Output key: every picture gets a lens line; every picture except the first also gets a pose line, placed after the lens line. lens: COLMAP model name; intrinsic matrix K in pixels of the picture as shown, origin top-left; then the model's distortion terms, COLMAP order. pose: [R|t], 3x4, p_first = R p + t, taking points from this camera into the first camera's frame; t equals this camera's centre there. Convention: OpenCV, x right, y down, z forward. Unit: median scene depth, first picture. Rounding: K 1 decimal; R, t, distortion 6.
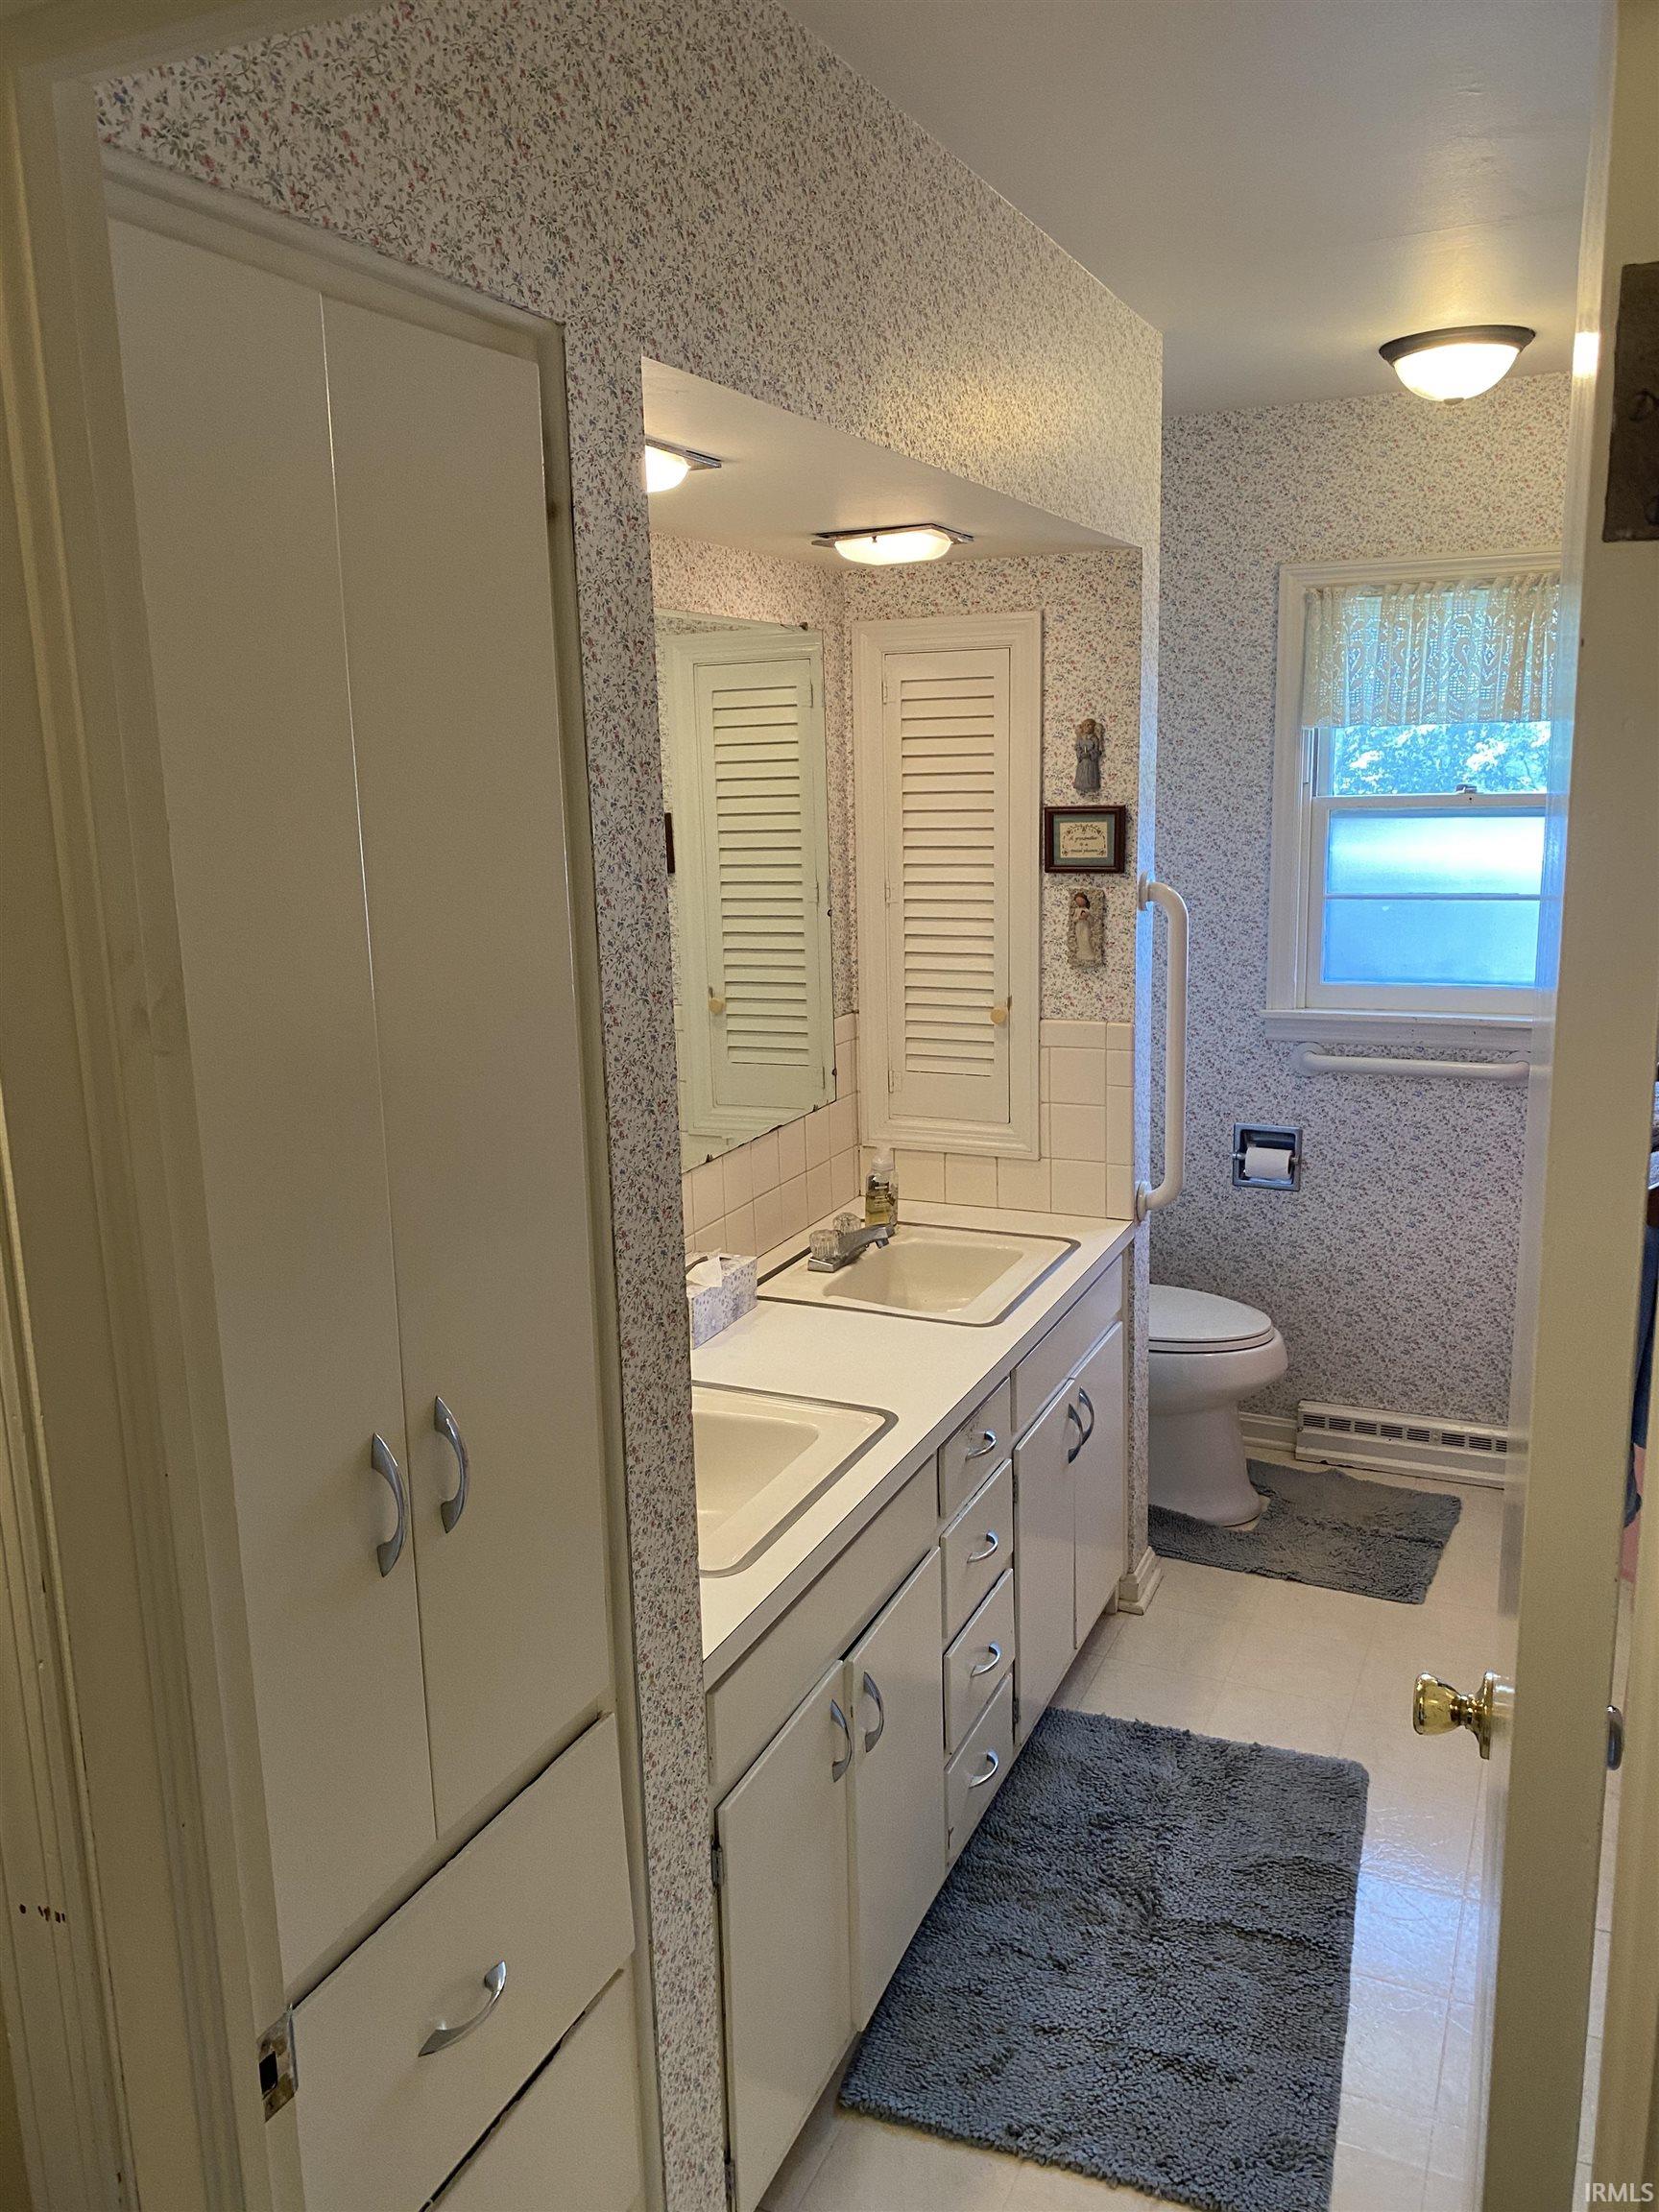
lens RADIAL K [[1672.8, 0, 829.5], [0, 1672.8, 1106.0], [0, 0, 1]] dist [0.039248, -0.041709]
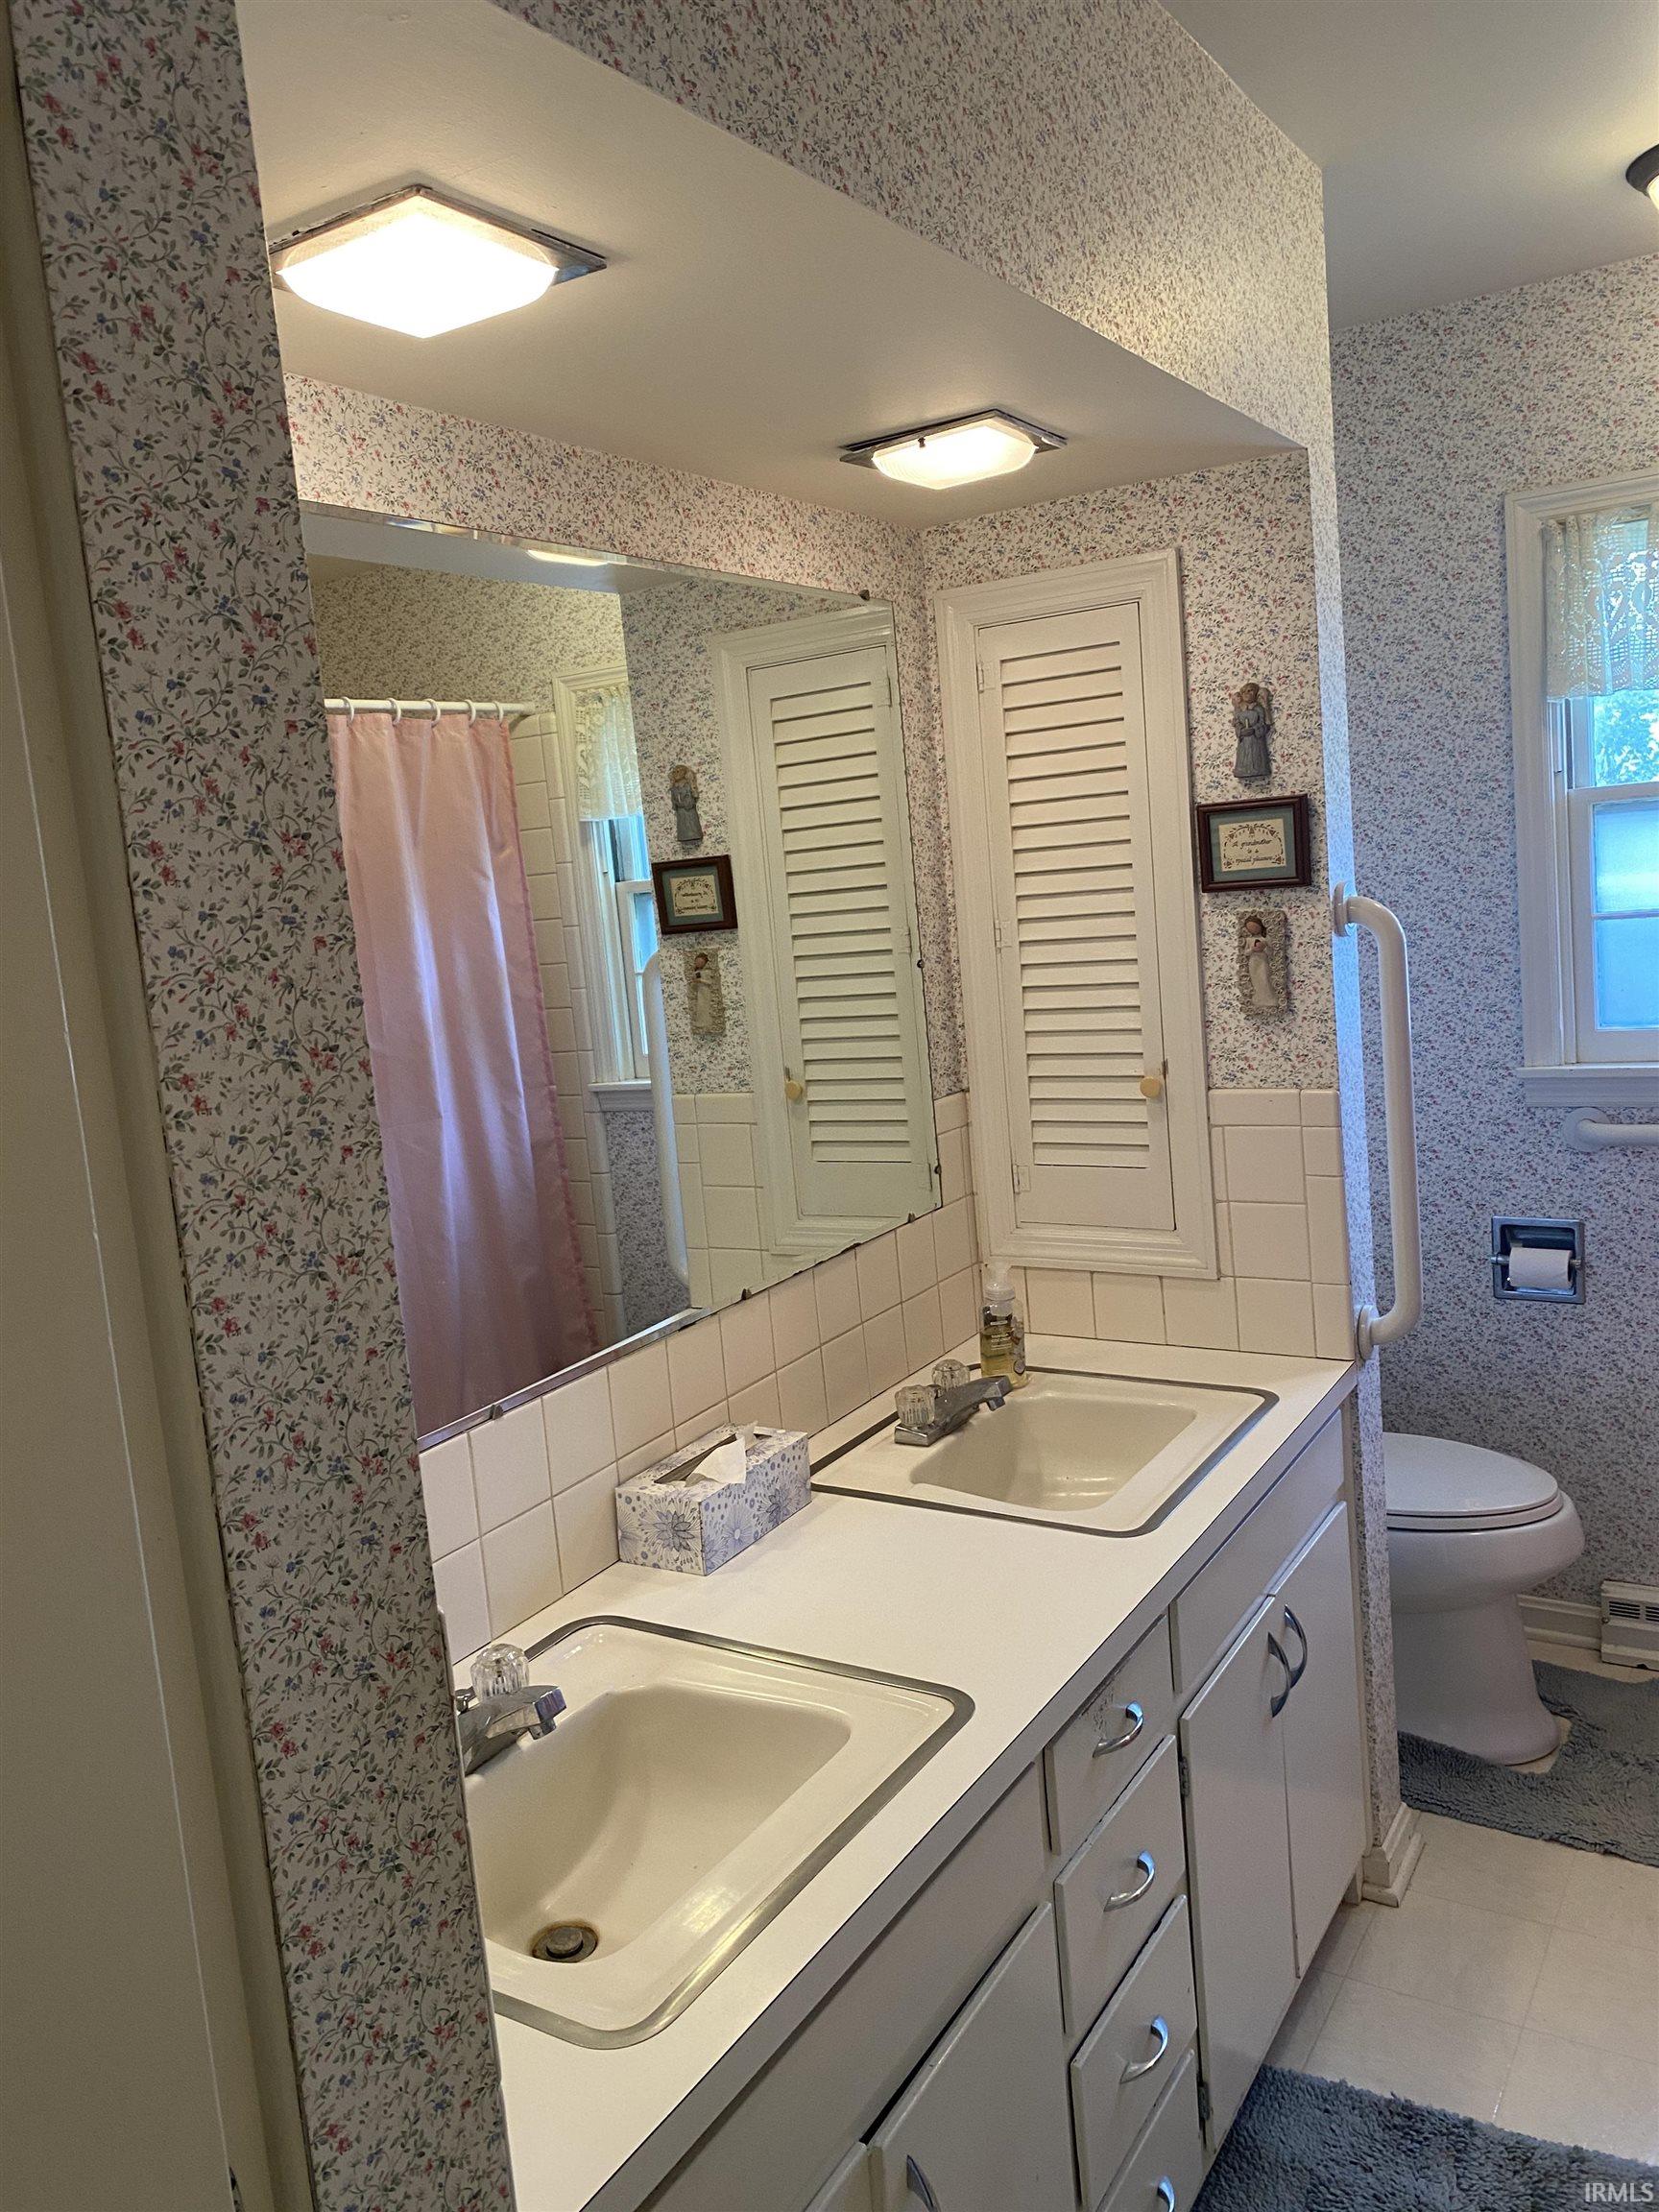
lens RADIAL K [[1632.2, 0, 818.1], [0, 1632.2, 1080.8], [0, 0, 1]] dist [-0.008776, 0.003163]
pose [[0.987620, -0.043514, -0.150712, 0.066029], [0.032473, 0.996658, -0.074958, -0.007291], [0.153470, 0.069136, 0.985732, 0.266978]]
